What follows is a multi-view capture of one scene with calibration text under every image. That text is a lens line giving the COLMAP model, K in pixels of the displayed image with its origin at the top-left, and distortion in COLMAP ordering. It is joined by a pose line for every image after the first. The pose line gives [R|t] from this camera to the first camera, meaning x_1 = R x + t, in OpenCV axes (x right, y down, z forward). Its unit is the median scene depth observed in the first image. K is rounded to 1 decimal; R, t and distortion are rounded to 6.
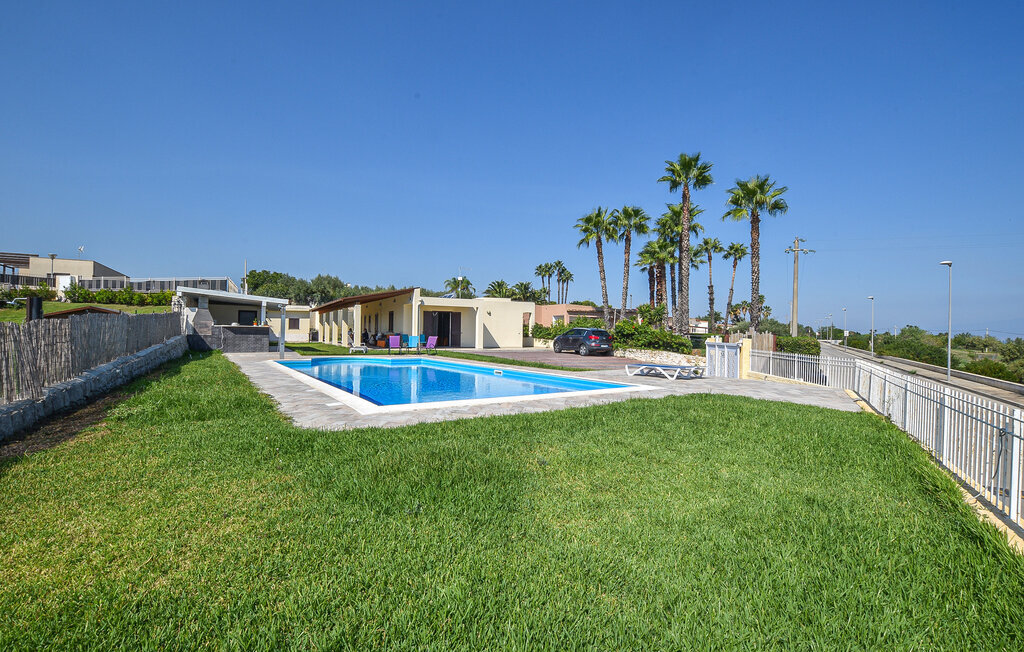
lens RADIAL K [[462.8, 0, 497.8], [0, 462.8, 329.7], [0, 0, 1]] dist [-0.000464, -0.000294]
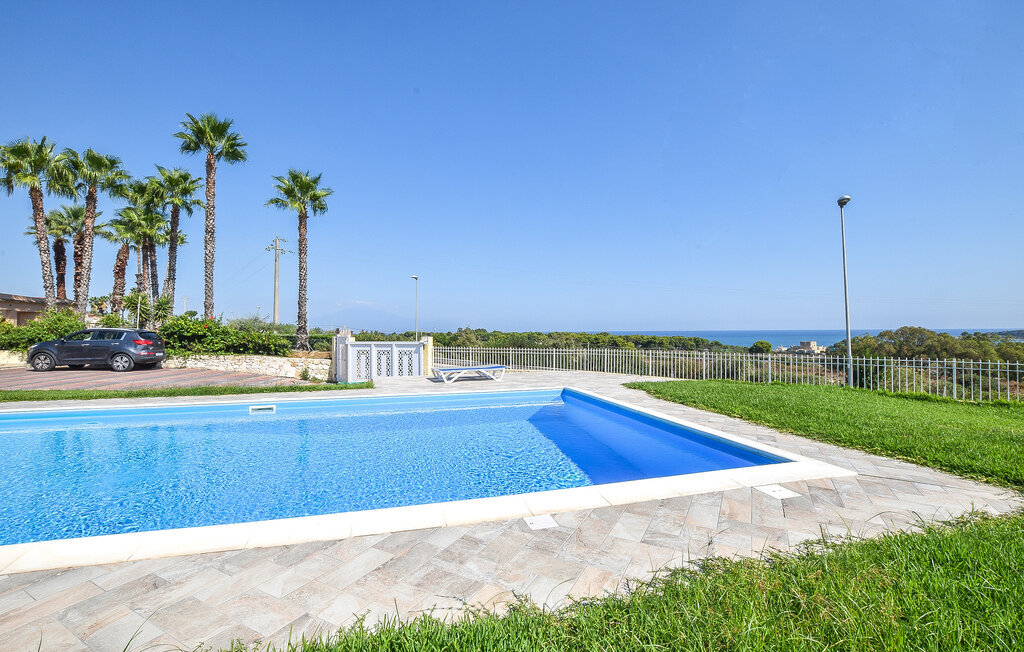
lens RADIAL K [[462.8, 0, 497.8], [0, 462.8, 329.7], [0, 0, 1]] dist [-0.000464, -0.000294]
pose [[0.350880, -0.017822, 0.936251, -0.218288], [0.009562, 0.999835, 0.015449, -0.006334], [-0.936372, 0.003531, 0.350993, 0.269246]]
